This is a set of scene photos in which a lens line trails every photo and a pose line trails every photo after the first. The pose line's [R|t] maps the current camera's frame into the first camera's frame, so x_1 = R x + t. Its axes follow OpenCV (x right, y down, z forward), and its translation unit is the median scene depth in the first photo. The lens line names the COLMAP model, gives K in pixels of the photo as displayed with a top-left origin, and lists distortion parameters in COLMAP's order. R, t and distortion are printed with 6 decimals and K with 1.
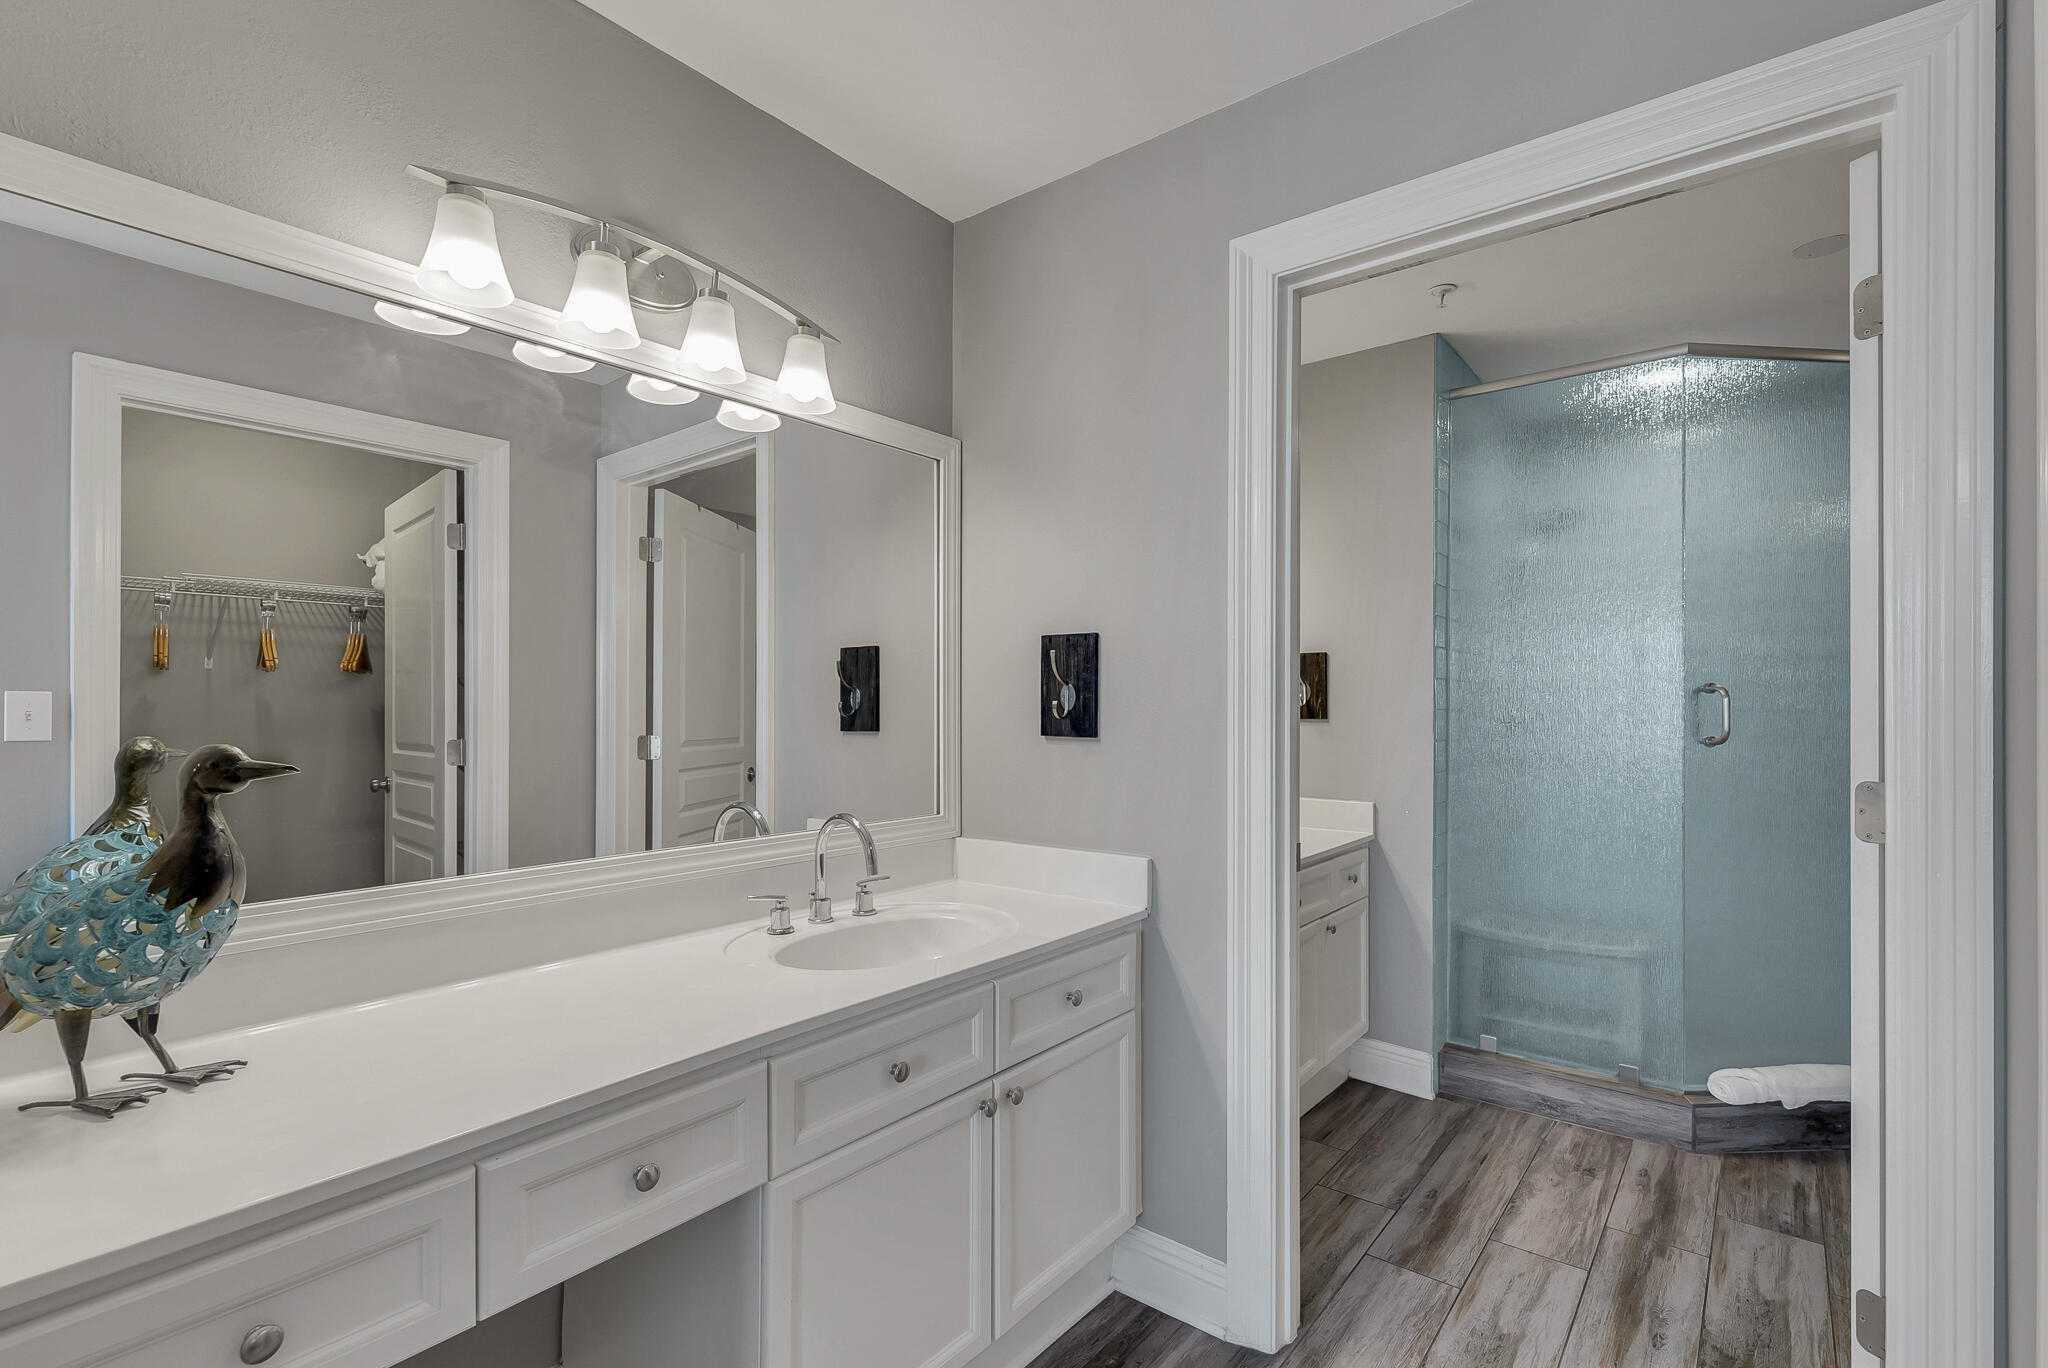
lens RADIAL K [[920.3, 0, 1019.3], [0, 920.3, 704.1], [0, 0, 1]] dist [0.003245, -0.000848]
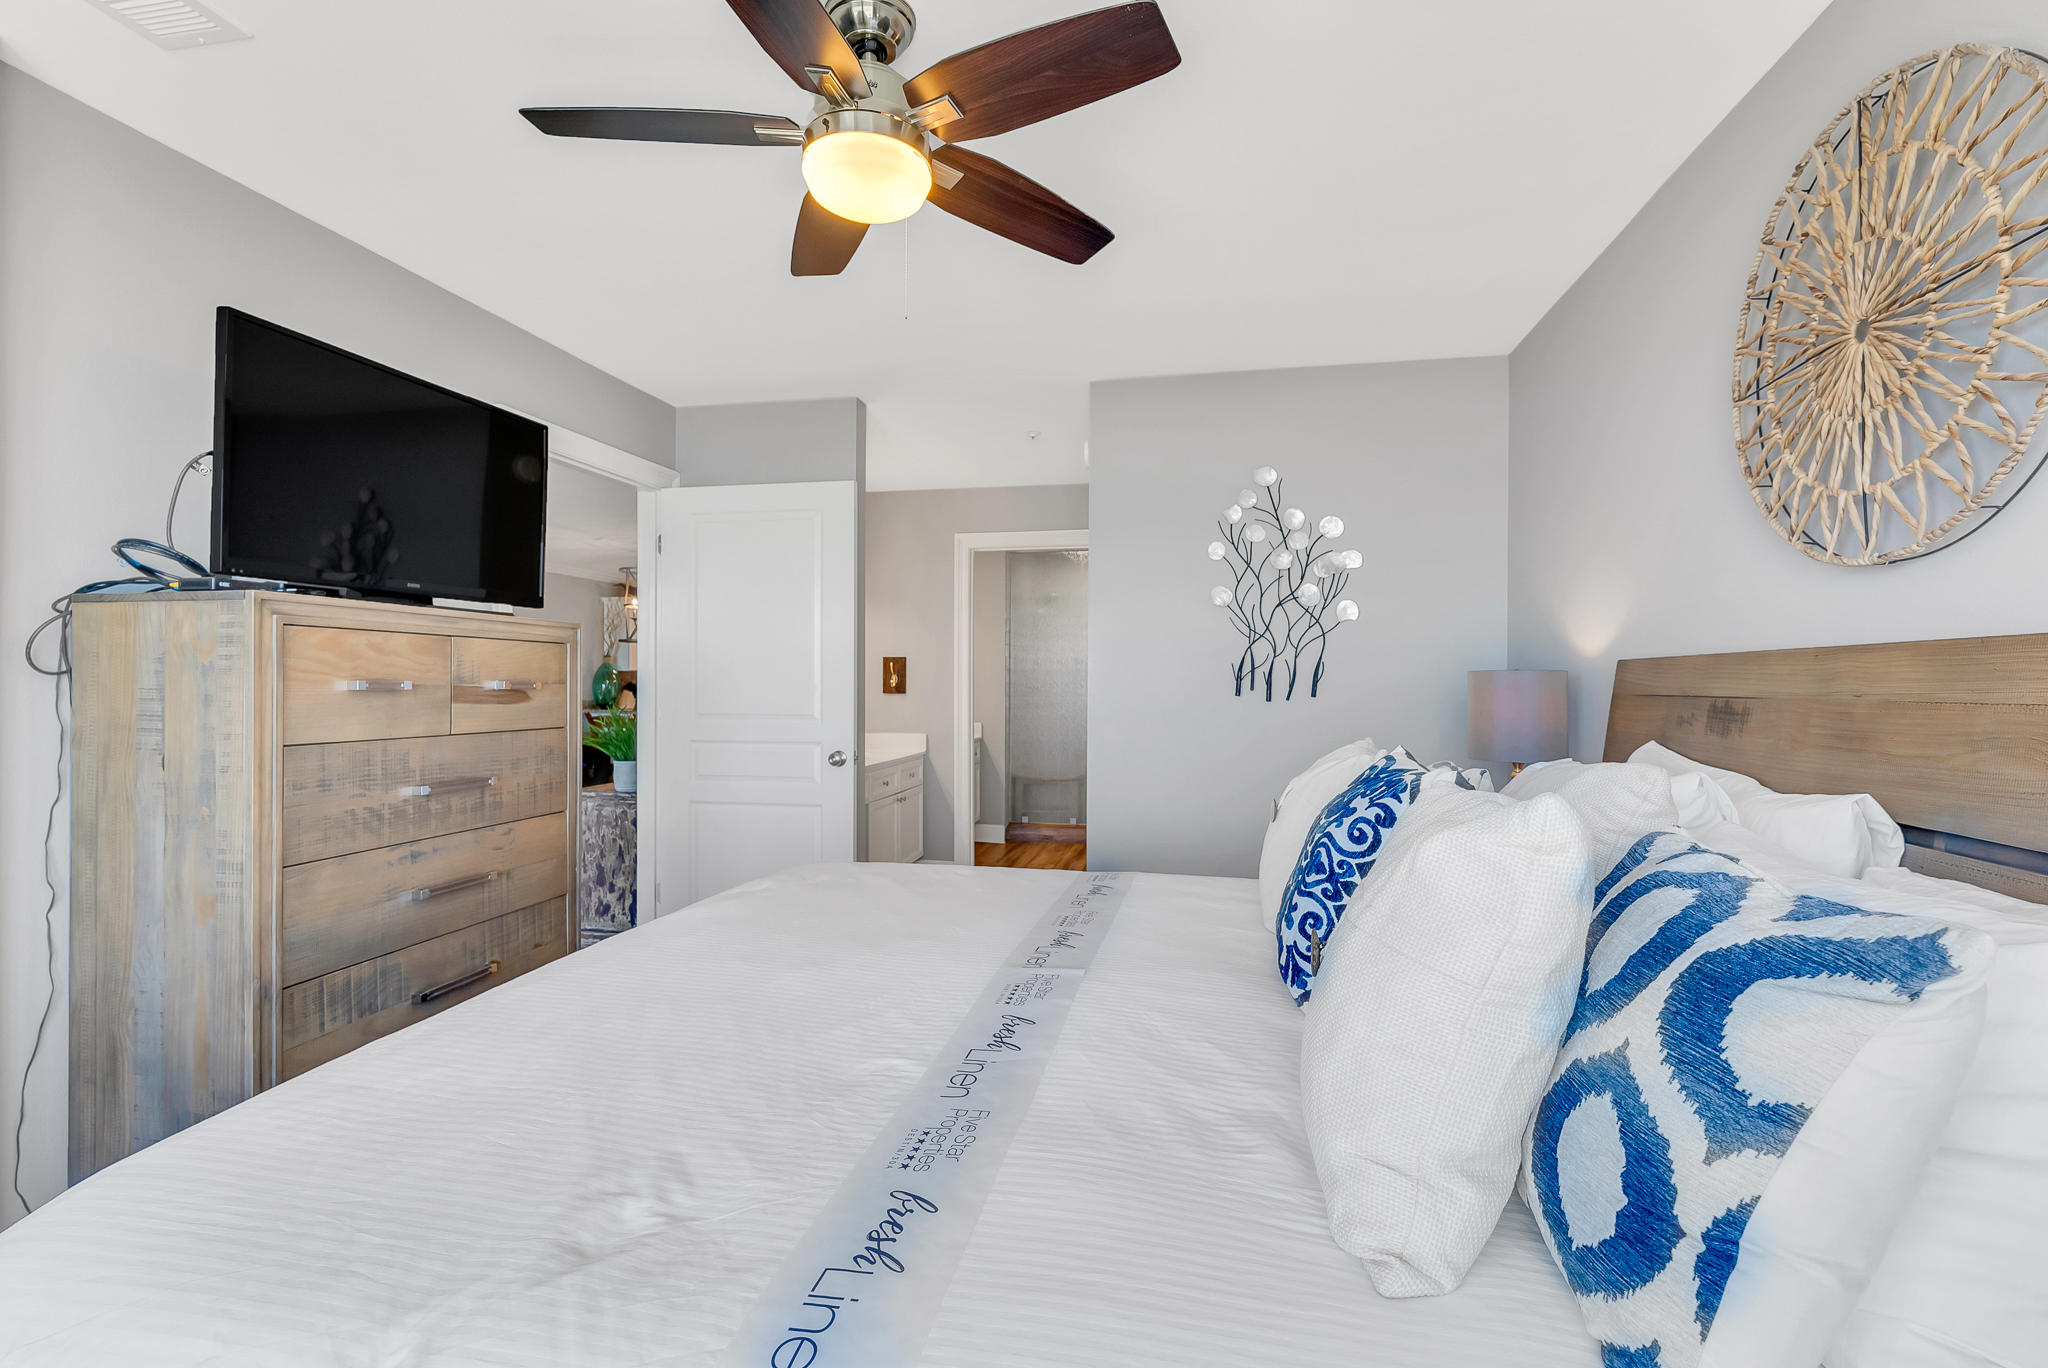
lens RADIAL K [[920.3, 0, 1025.1], [0, 920.3, 682.7], [0, 0, 1]] dist [0.003245, -0.000848]
pose [[0.885272, -0.003074, 0.465064, -0.647910], [0.001221, 0.999990, 0.004285, -0.007047], [-0.465073, -0.003225, 0.885267, -1.203037]]
